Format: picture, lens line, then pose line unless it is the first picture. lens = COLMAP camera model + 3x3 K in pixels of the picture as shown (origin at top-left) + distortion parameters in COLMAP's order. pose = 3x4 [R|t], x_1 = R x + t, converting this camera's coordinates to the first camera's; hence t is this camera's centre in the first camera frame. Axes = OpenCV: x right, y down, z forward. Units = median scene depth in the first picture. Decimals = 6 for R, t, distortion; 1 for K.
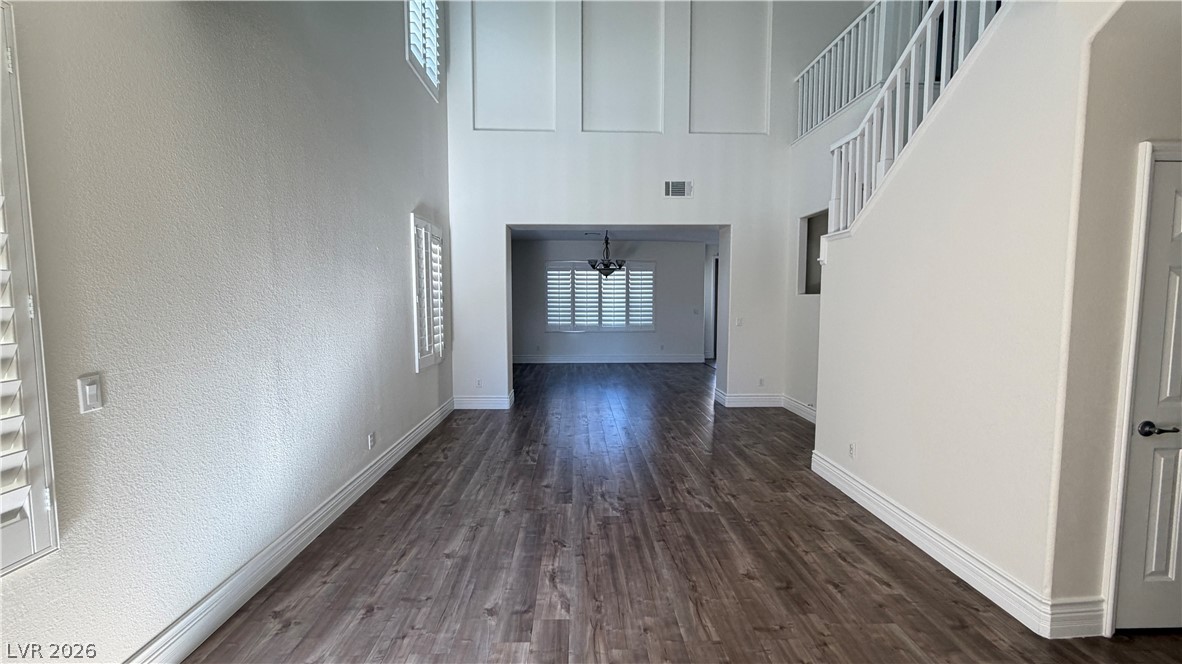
lens RADIAL K [[470.7, 0, 587.8], [0, 470.7, 333.6], [0, 0, 1]] dist [-0.000386, -0.000052]
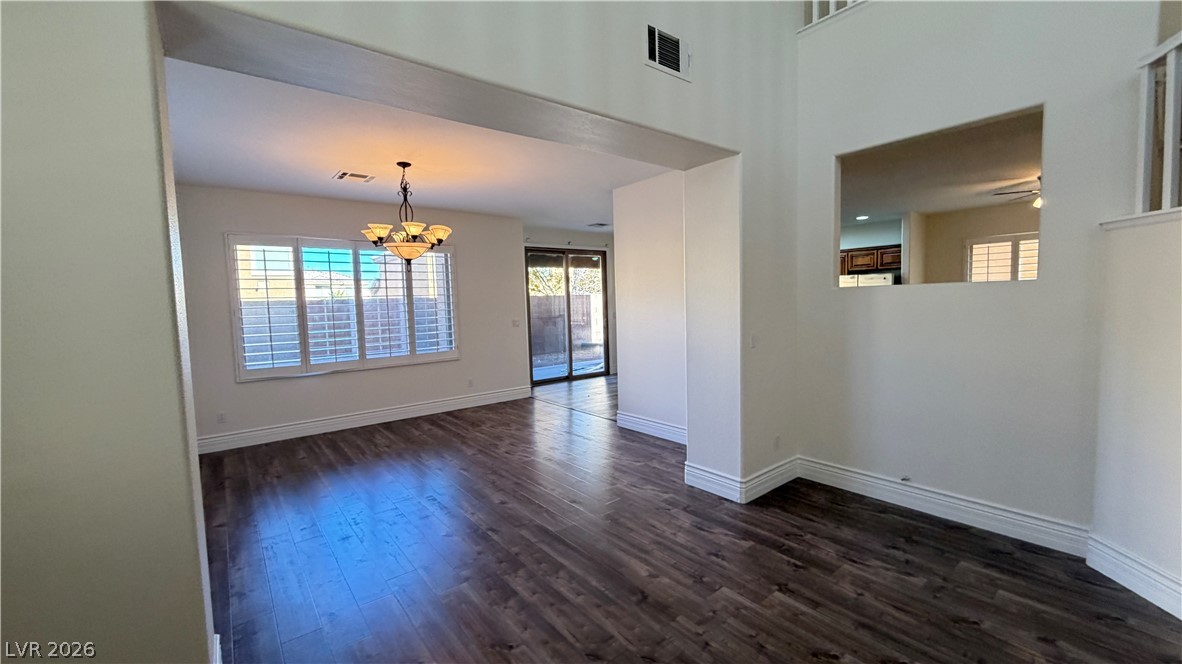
lens RADIAL K [[470.7, 0, 589.8], [0, 470.7, 333.2], [0, 0, 1]] dist [-0.000386, -0.000052]
pose [[0.800648, -0.065052, 0.595592, -0.273248], [0.074716, 0.997169, 0.008474, -0.097995], [-0.594457, 0.037715, 0.803242, 1.285371]]
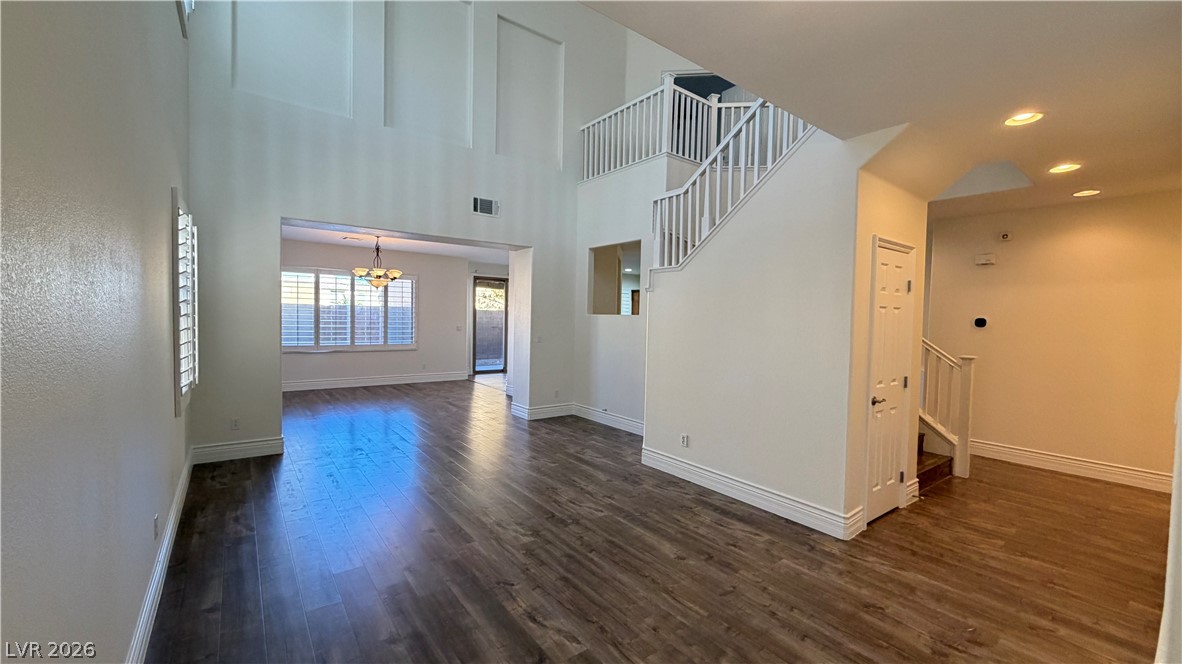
lens RADIAL K [[470.7, 0, 587.7], [0, 470.7, 333.7], [0, 0, 1]] dist [-0.000386, -0.000052]
pose [[0.815456, -0.002829, 0.578813, -0.390491], [0.022216, 0.999404, -0.026415, -0.010777], [-0.578393, 0.034399, 0.815033, 0.122608]]
